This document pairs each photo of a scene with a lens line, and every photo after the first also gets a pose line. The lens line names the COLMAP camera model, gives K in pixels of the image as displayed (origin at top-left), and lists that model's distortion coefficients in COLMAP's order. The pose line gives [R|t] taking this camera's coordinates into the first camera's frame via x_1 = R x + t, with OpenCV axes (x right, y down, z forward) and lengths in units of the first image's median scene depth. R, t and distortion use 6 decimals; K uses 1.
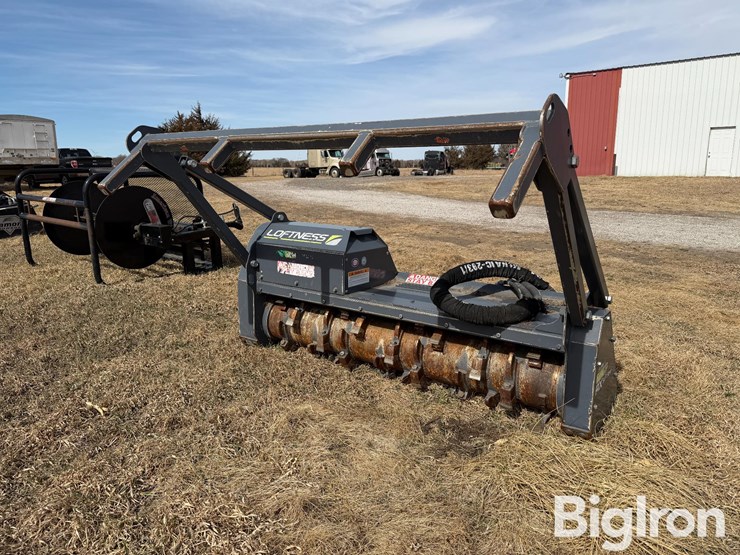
lens RADIAL K [[521.9, 0, 375.4], [0, 521.9, 274.1], [0, 0, 1]] dist [0.060987, -0.089743]
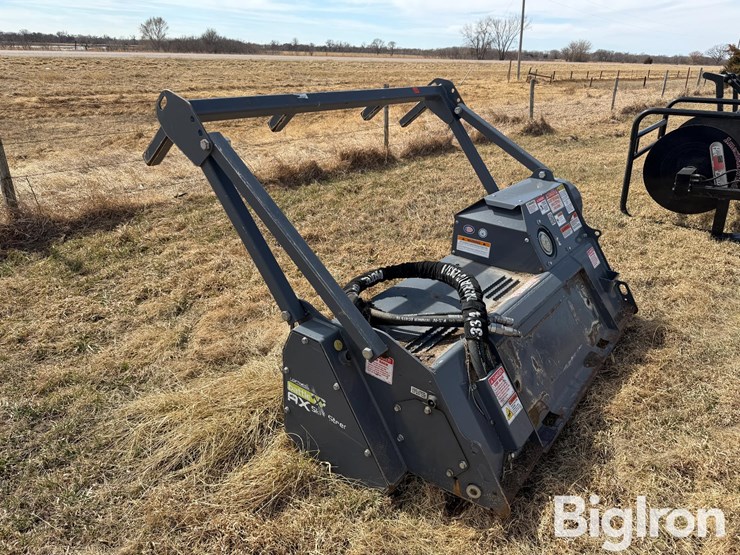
lens RADIAL K [[521.9, 0, 375.8], [0, 521.9, 267.8], [0, 0, 1]] dist [0.060987, -0.089743]
pose [[-0.023987, 0.376693, -0.926027, 0.808573], [-0.224520, 0.900601, 0.372166, -0.254338], [0.974174, 0.216839, 0.062972, 0.711029]]
